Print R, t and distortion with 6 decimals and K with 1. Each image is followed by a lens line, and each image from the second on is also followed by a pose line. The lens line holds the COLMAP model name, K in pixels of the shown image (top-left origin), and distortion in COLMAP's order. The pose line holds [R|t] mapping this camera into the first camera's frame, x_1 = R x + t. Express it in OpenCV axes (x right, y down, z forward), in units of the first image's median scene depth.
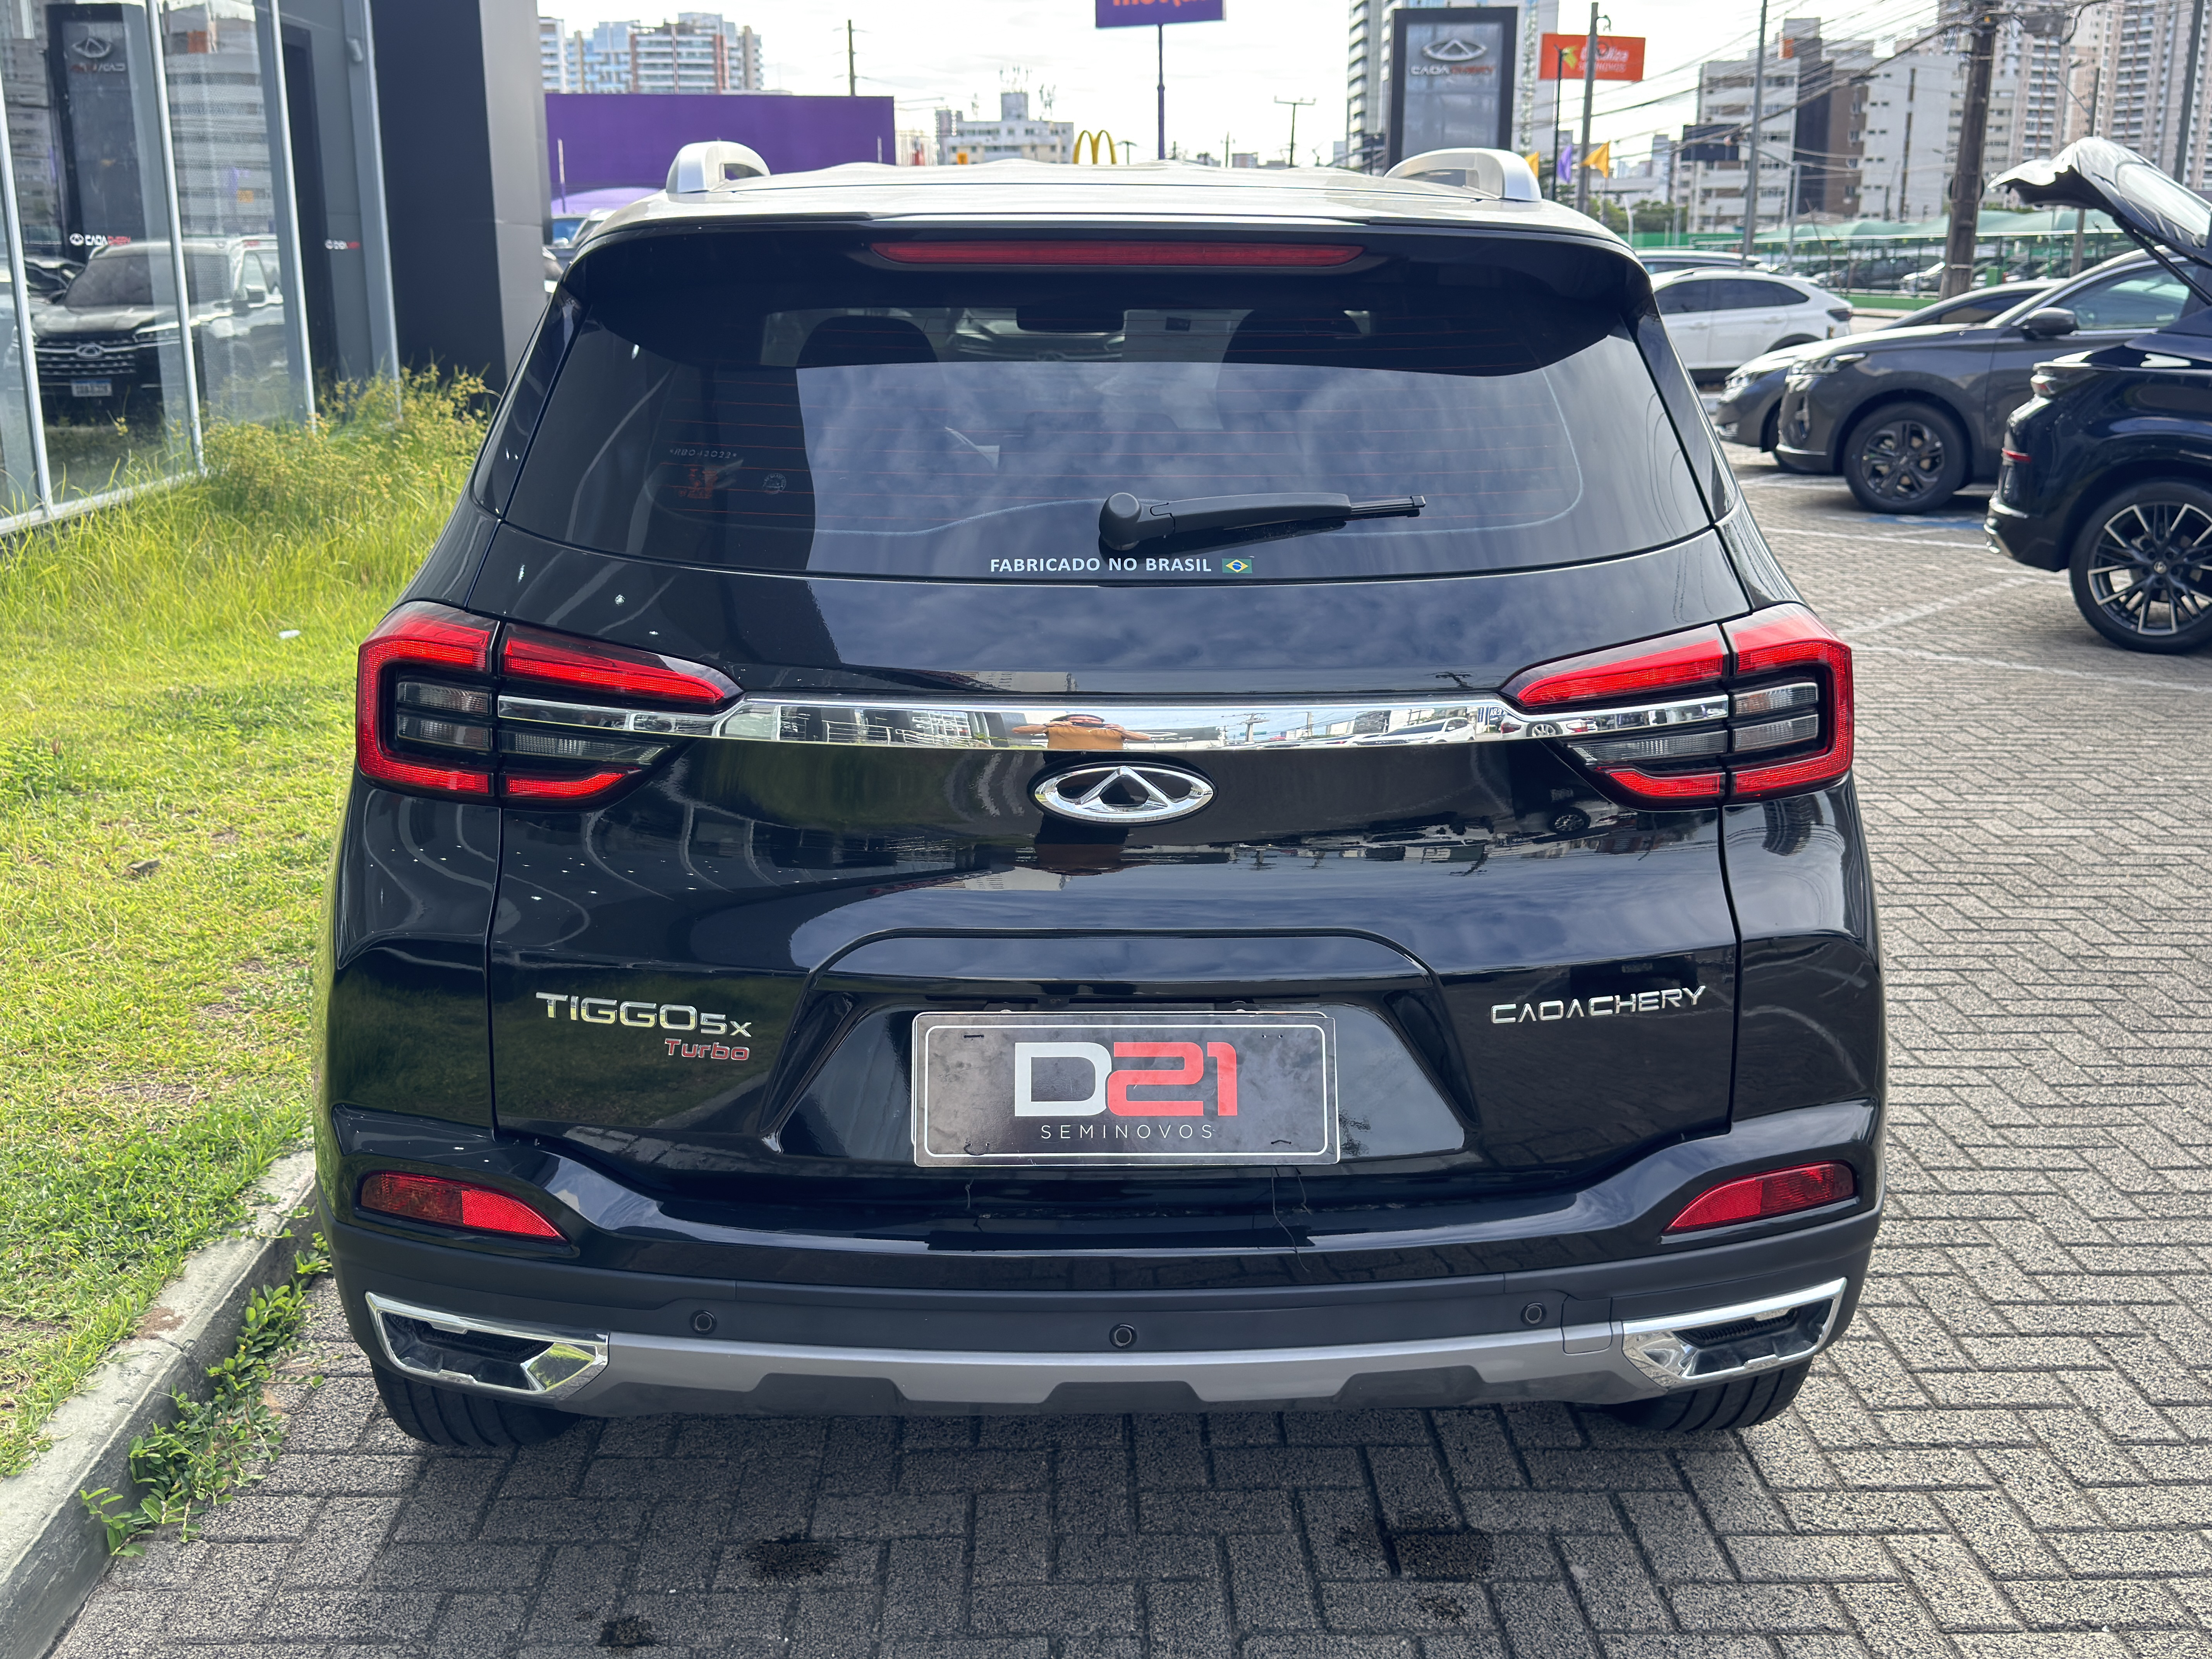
lens RADIAL K [[2233.2, 0, 1056.9], [0, 2233.2, 824.5], [0, 0, 1]] dist [0.103855, -0.214873]
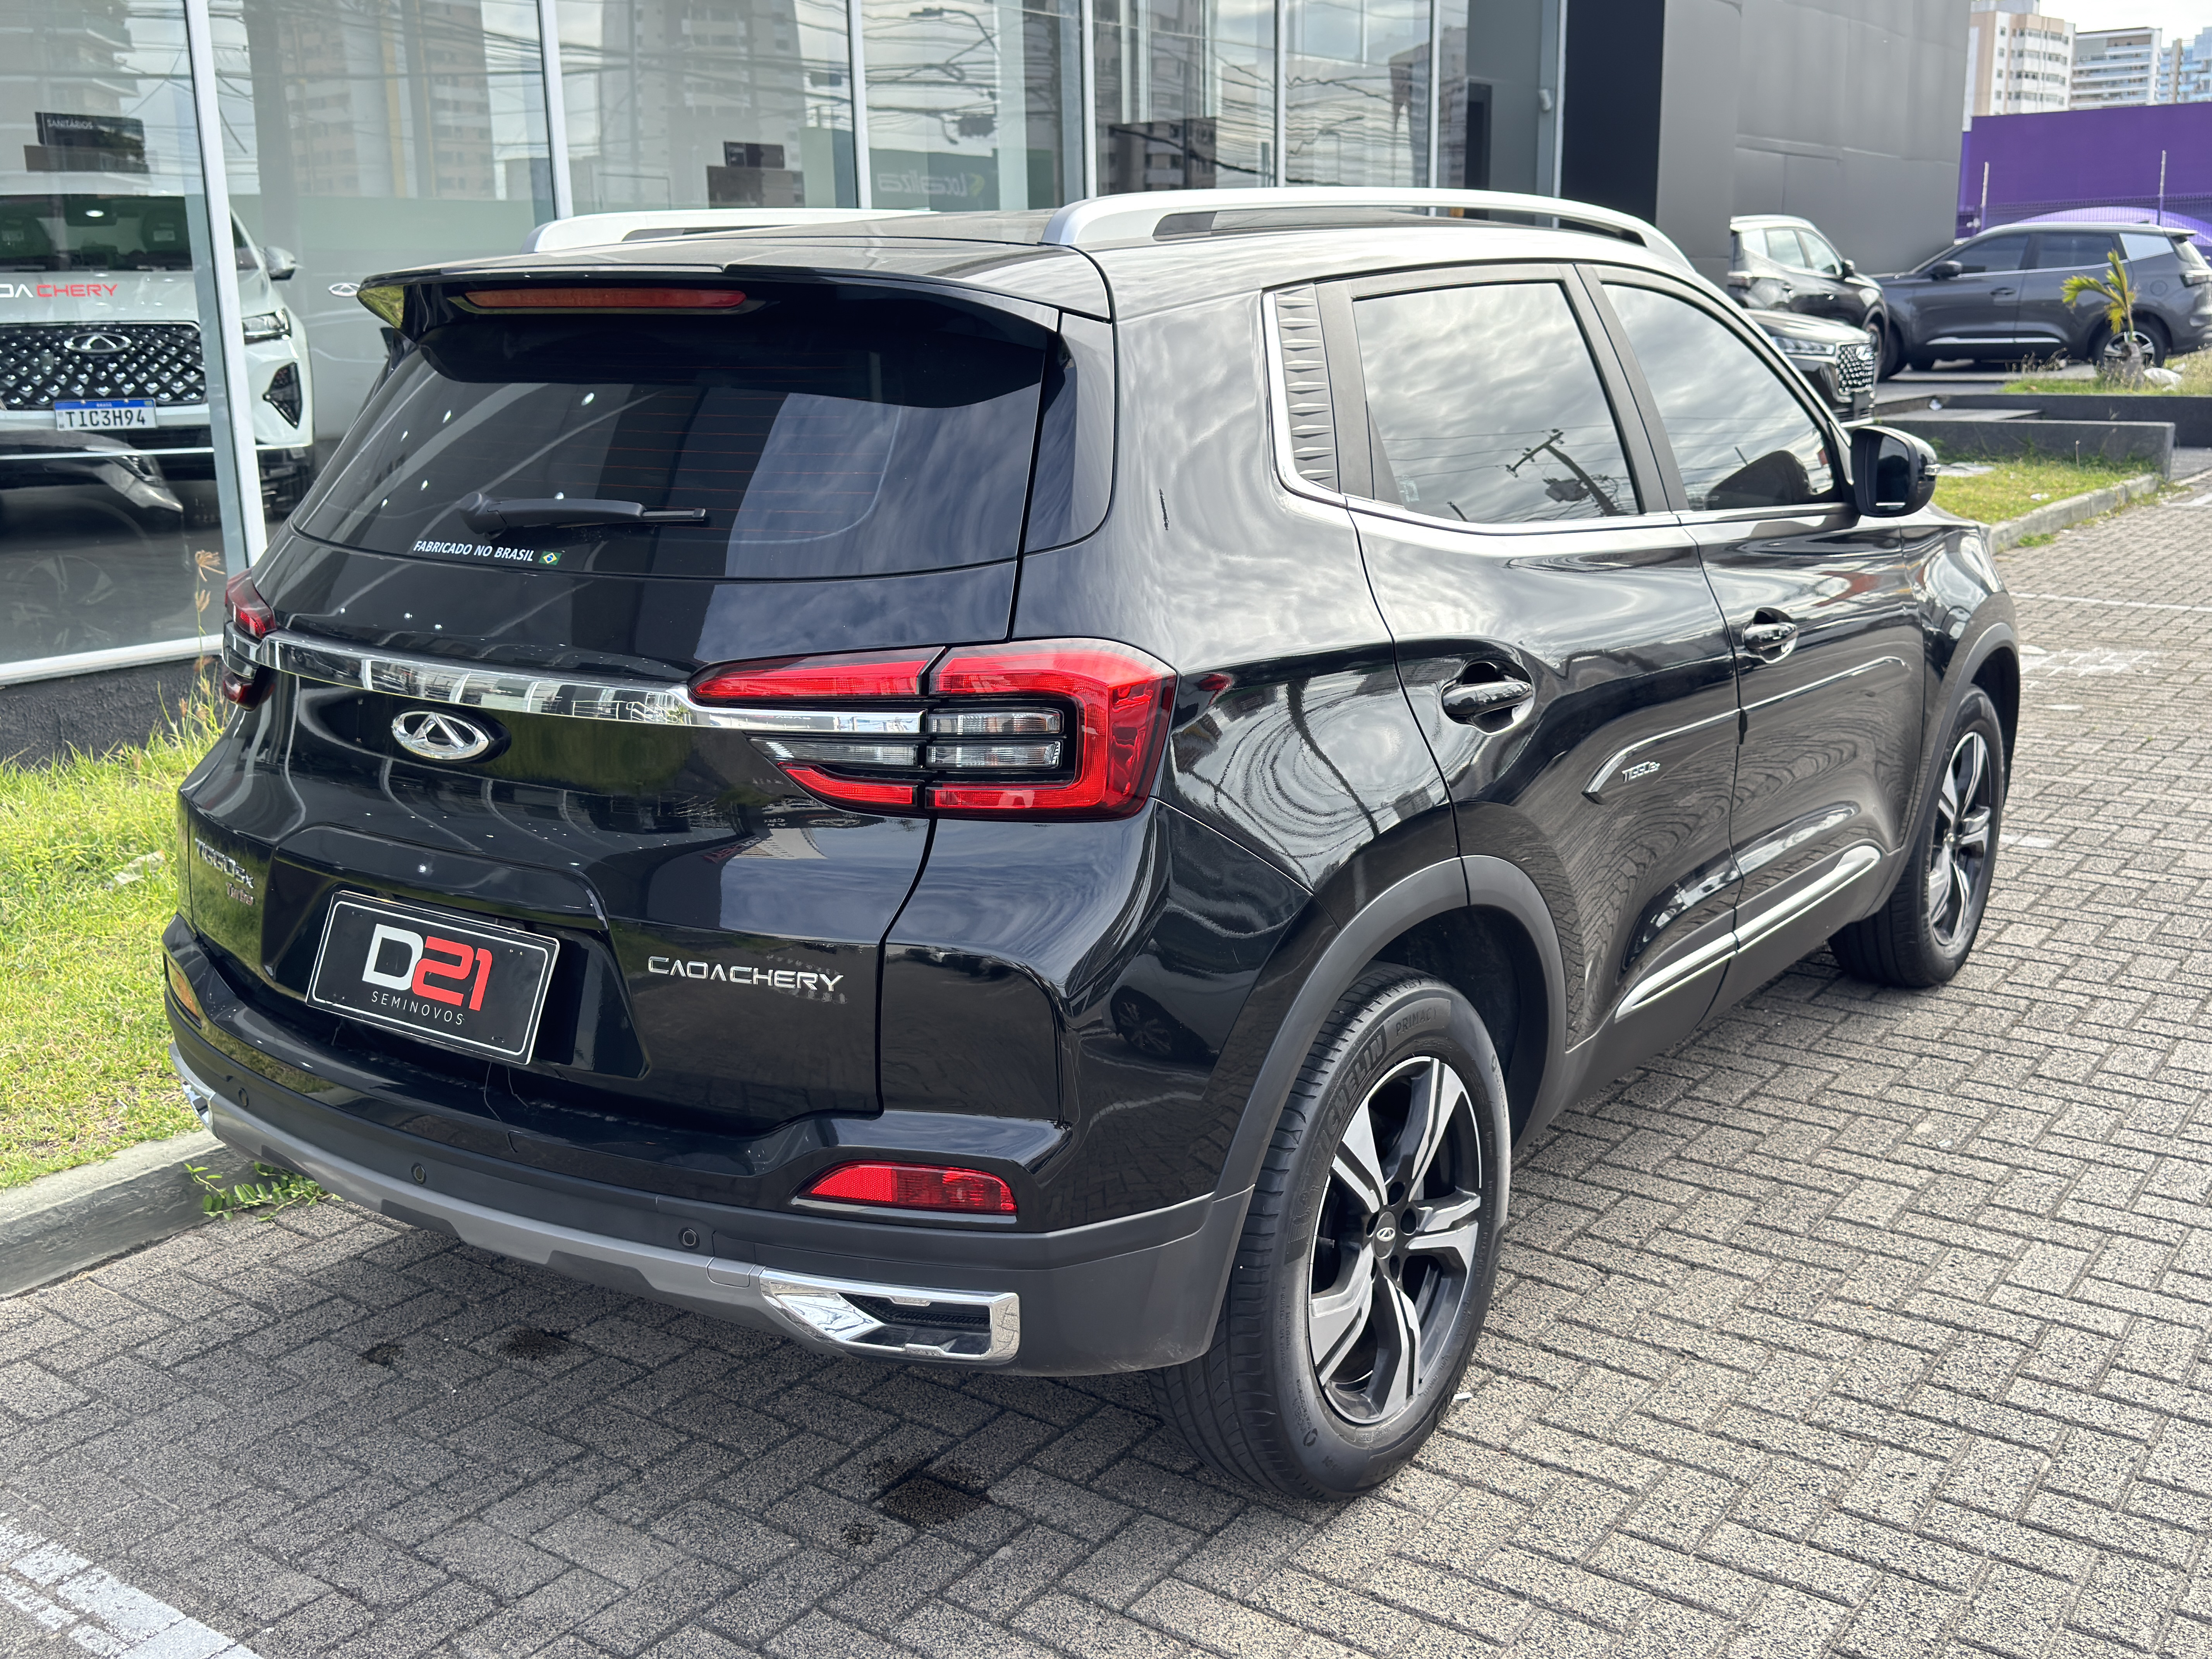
lens RADIAL K [[2203.2, 0, 1106.0], [0, 2203.2, 829.5], [0, 0, 1]] dist [0.116897, -0.150832]
pose [[0.798667, 0.129313, -0.587715, 0.992188], [-0.134520, 0.990290, 0.035086, -0.051510], [0.586545, 0.051037, 0.808307, 0.213481]]
